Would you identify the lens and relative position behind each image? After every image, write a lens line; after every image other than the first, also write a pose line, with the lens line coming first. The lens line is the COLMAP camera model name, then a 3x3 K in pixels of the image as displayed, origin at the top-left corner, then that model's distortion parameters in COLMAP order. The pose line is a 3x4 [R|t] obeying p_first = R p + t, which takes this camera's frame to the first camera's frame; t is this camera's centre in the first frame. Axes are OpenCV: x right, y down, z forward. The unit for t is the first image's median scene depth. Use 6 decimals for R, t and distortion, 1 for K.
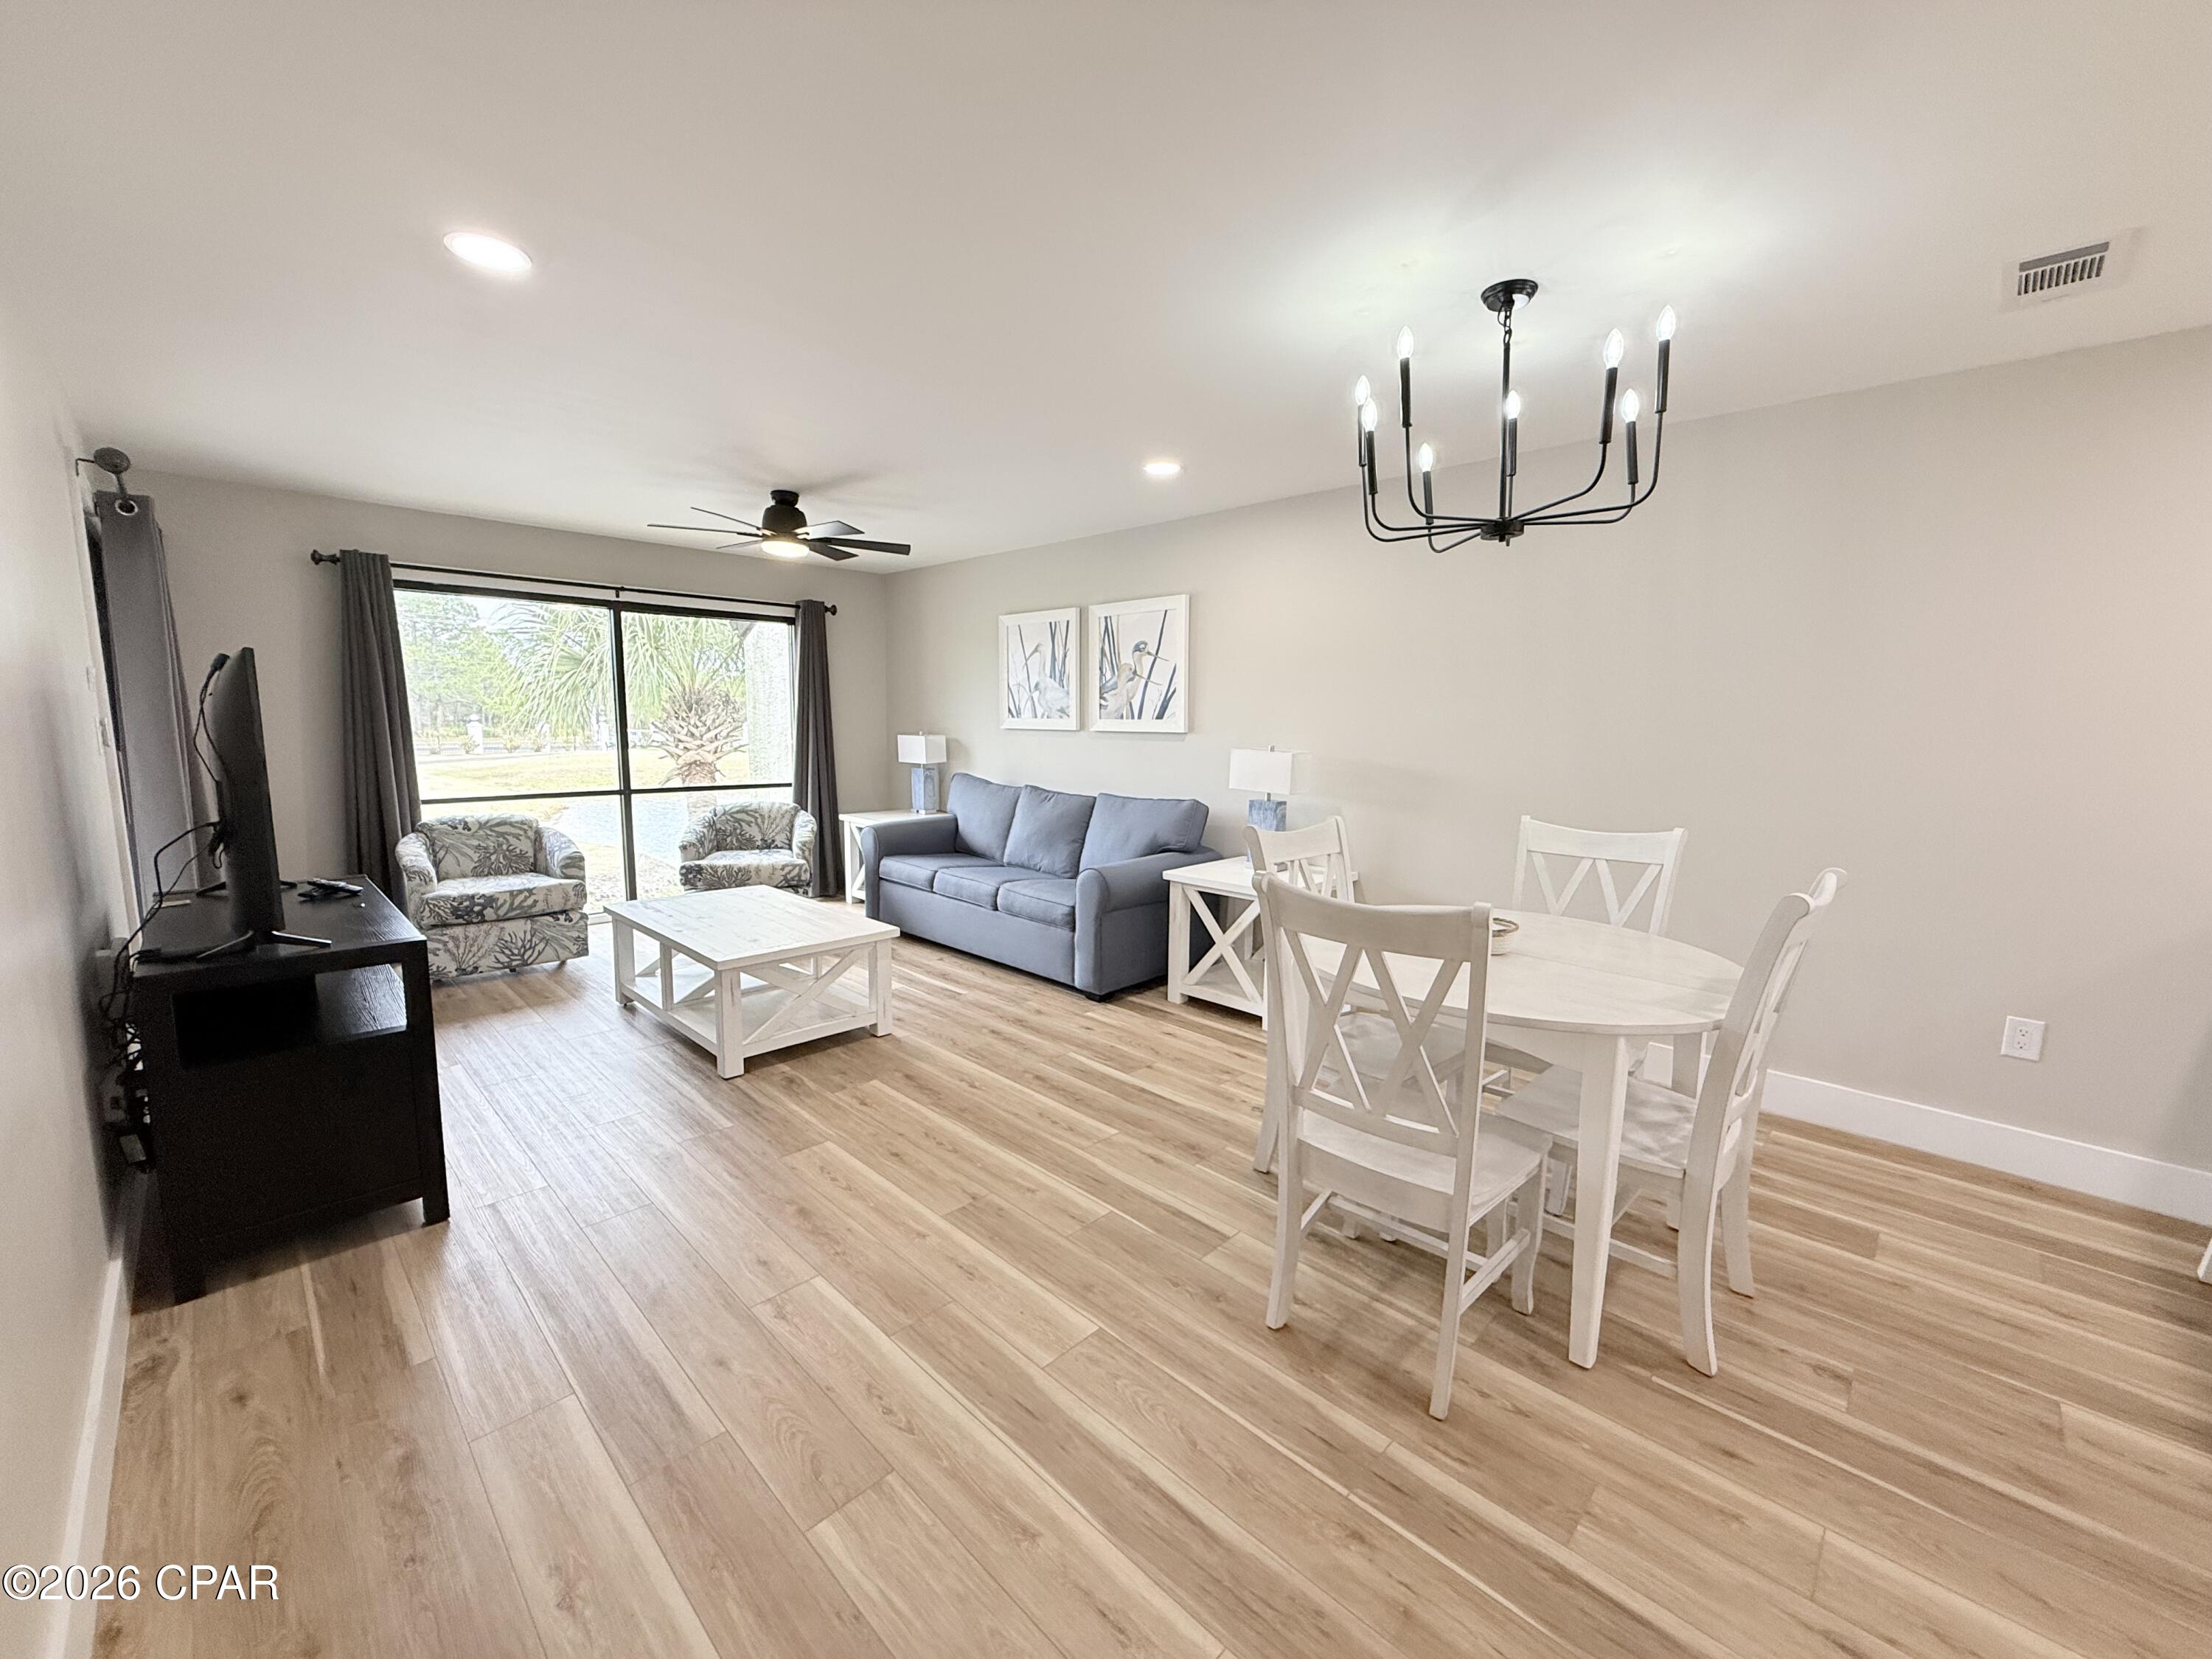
lens RADIAL K [[883.0, 0, 1102.1], [0, 883.0, 828.9], [0, 0, 1]] dist [-0.000020, 0.001126]
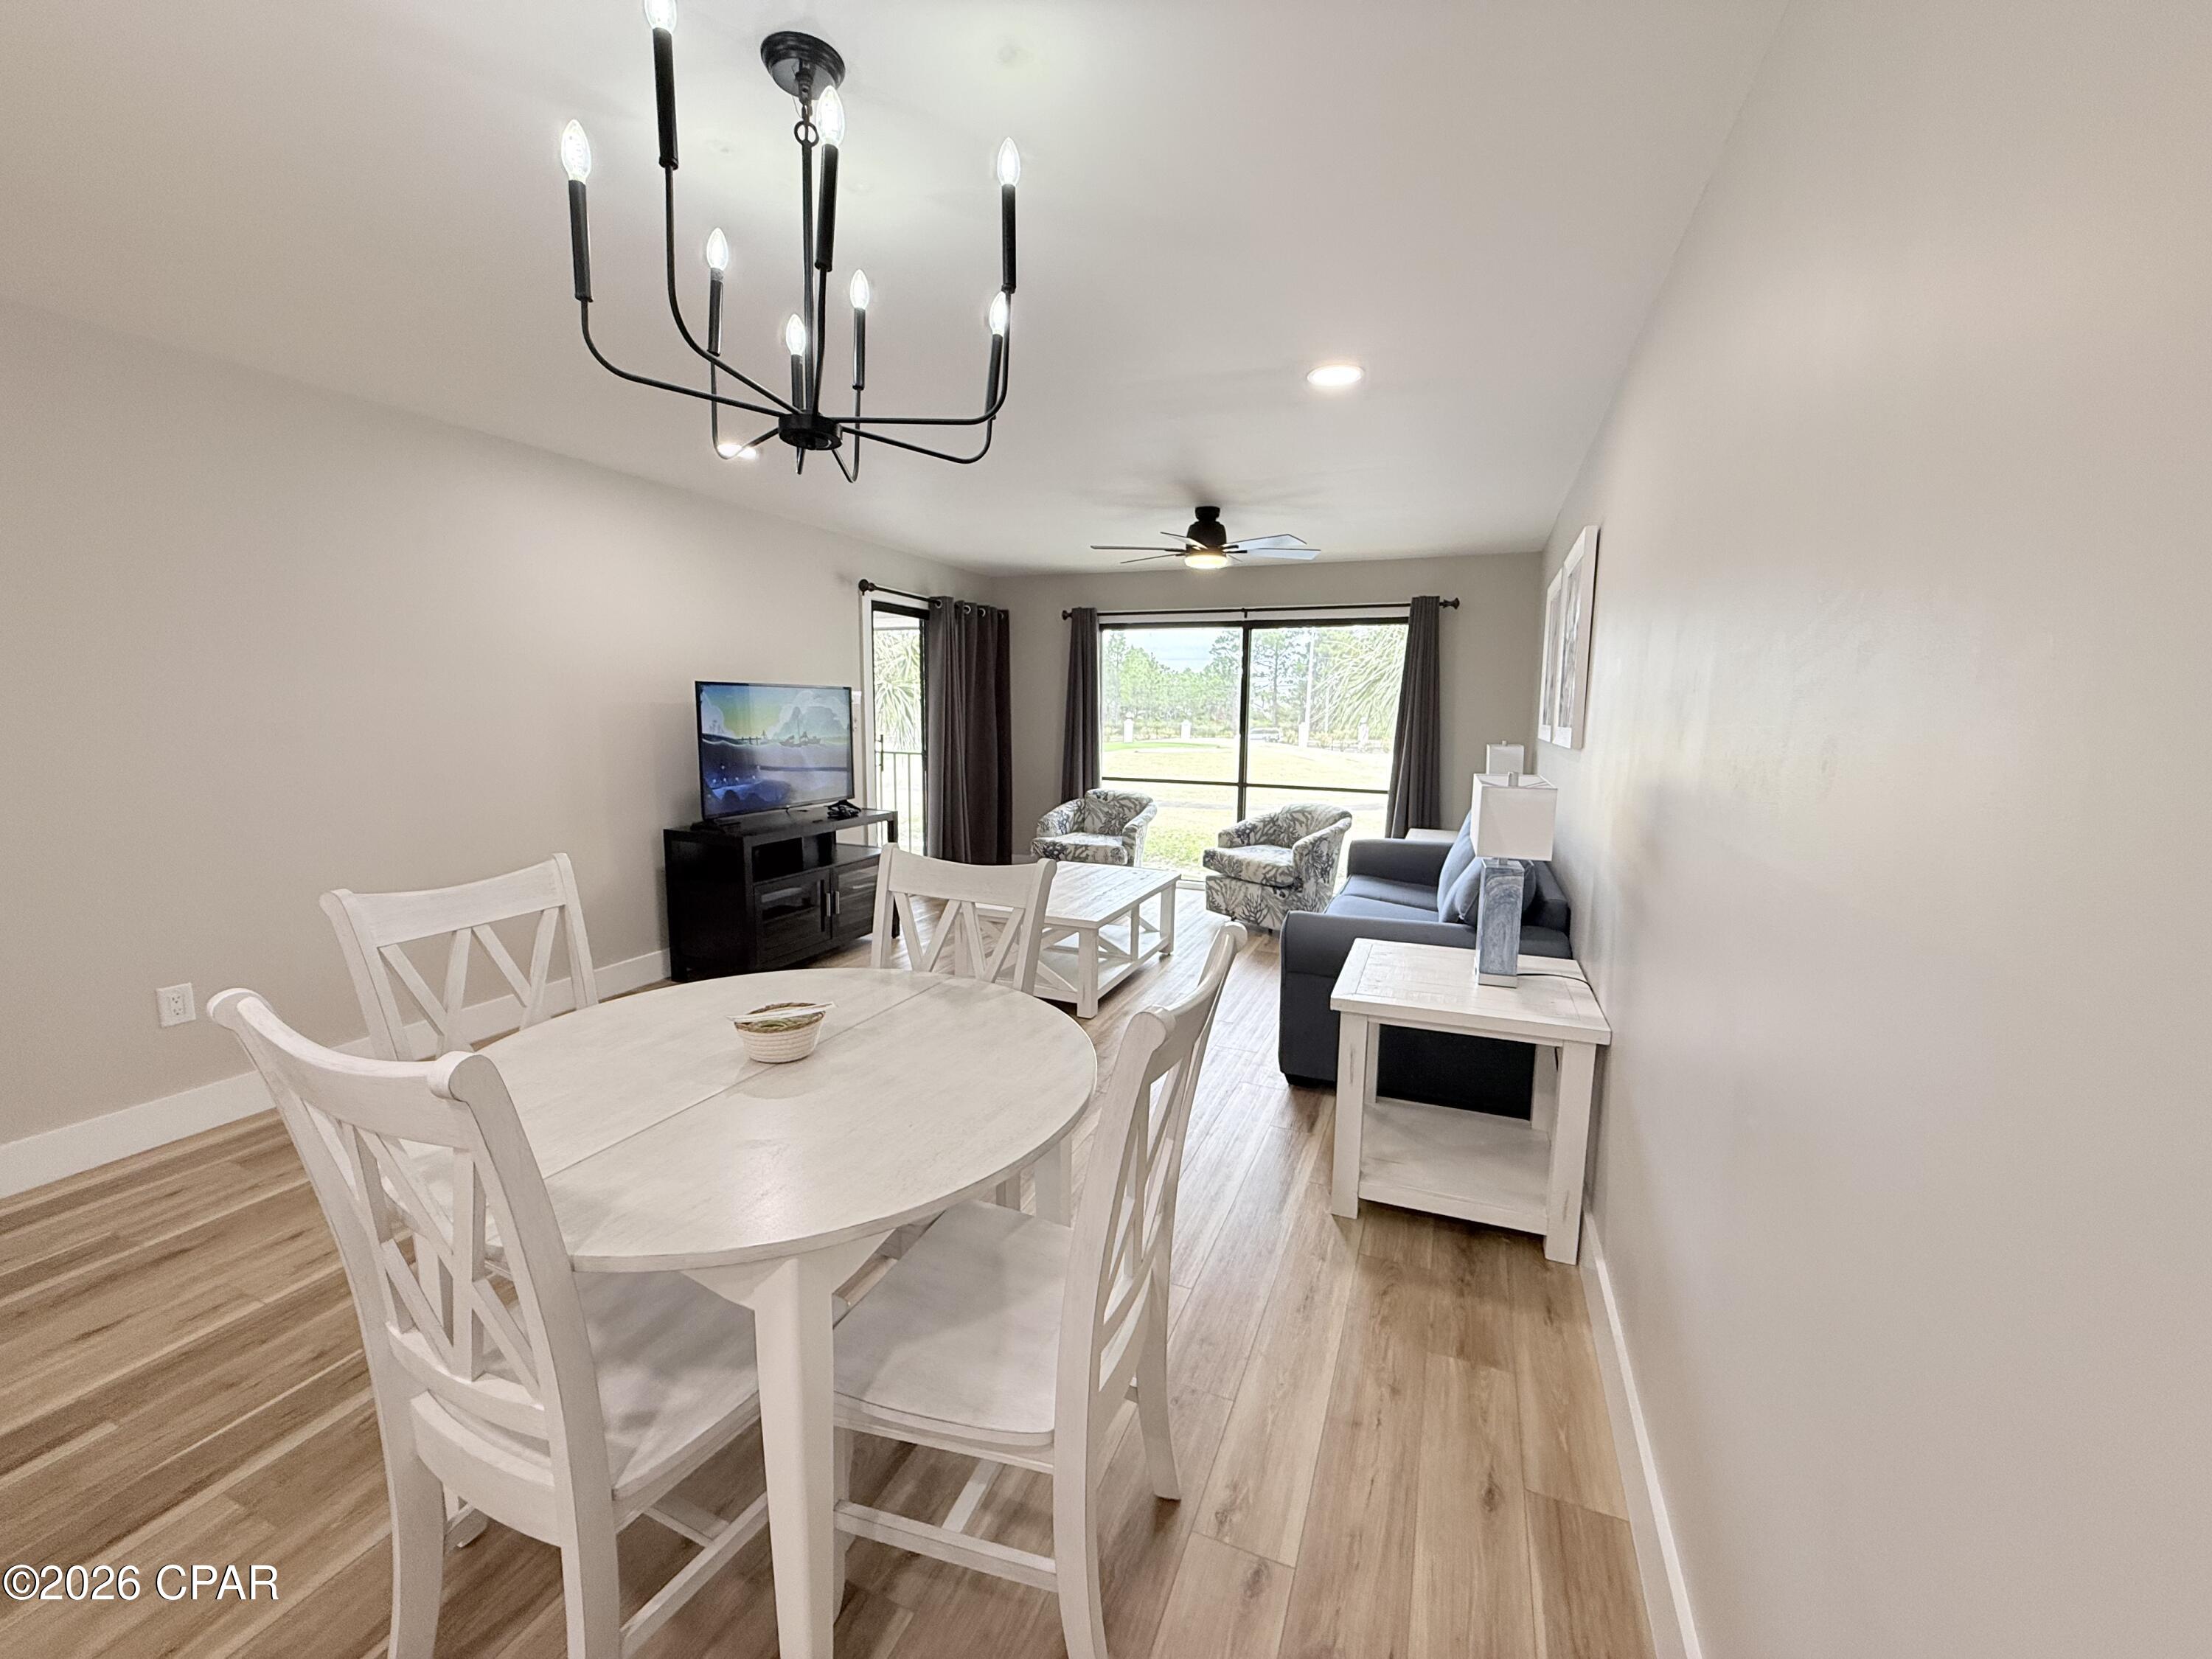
lens RADIAL K [[883.0, 0, 1094.6], [0, 883.0, 829.0], [0, 0, 1]] dist [-0.000020, 0.001126]
pose [[0.371393, 0.118781, -0.920847, 1.061534], [-0.129580, 0.988708, 0.075273, -0.107487], [0.919389, 0.091368, 0.382591, 0.878981]]
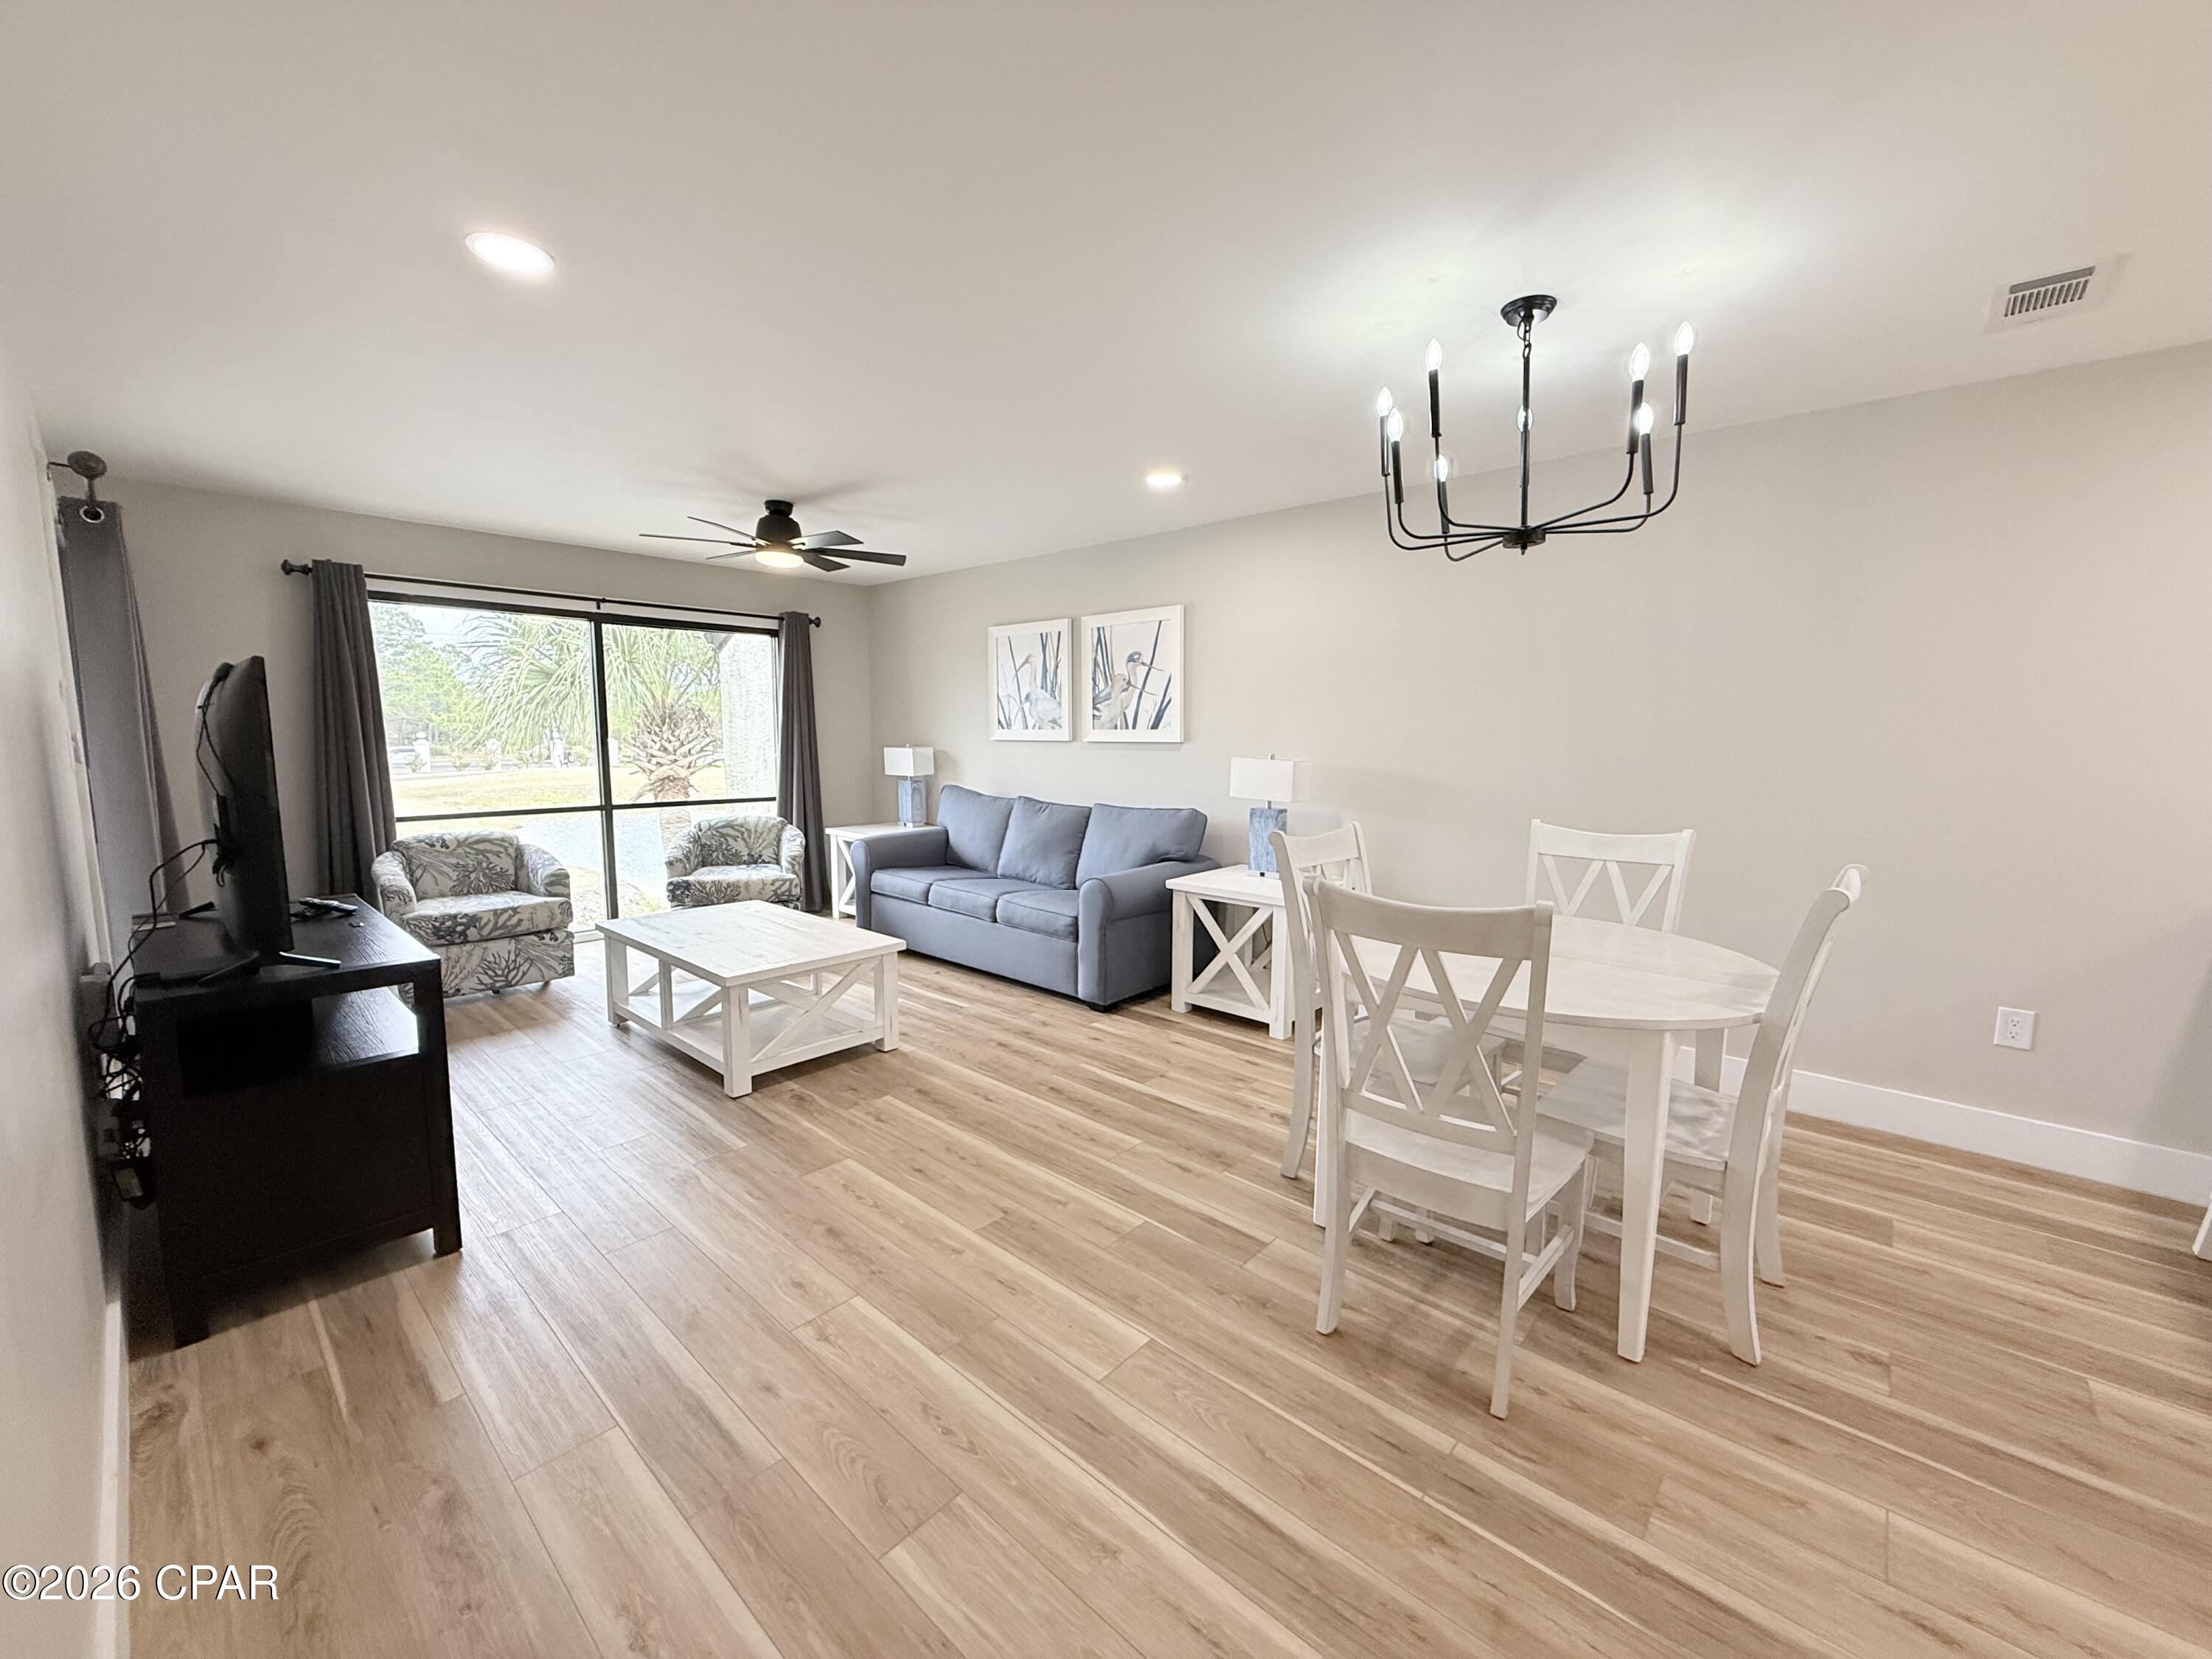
lens RADIAL K [[883.0, 0, 1101.7], [0, 883.0, 828.8], [0, 0, 1]] dist [-0.000020, 0.001126]
pose [[0.999120, -0.011264, 0.040410, -0.073036], [0.011864, 0.999822, -0.014643, 0.005763], [-0.040238, 0.015110, 0.999076, 0.004075]]
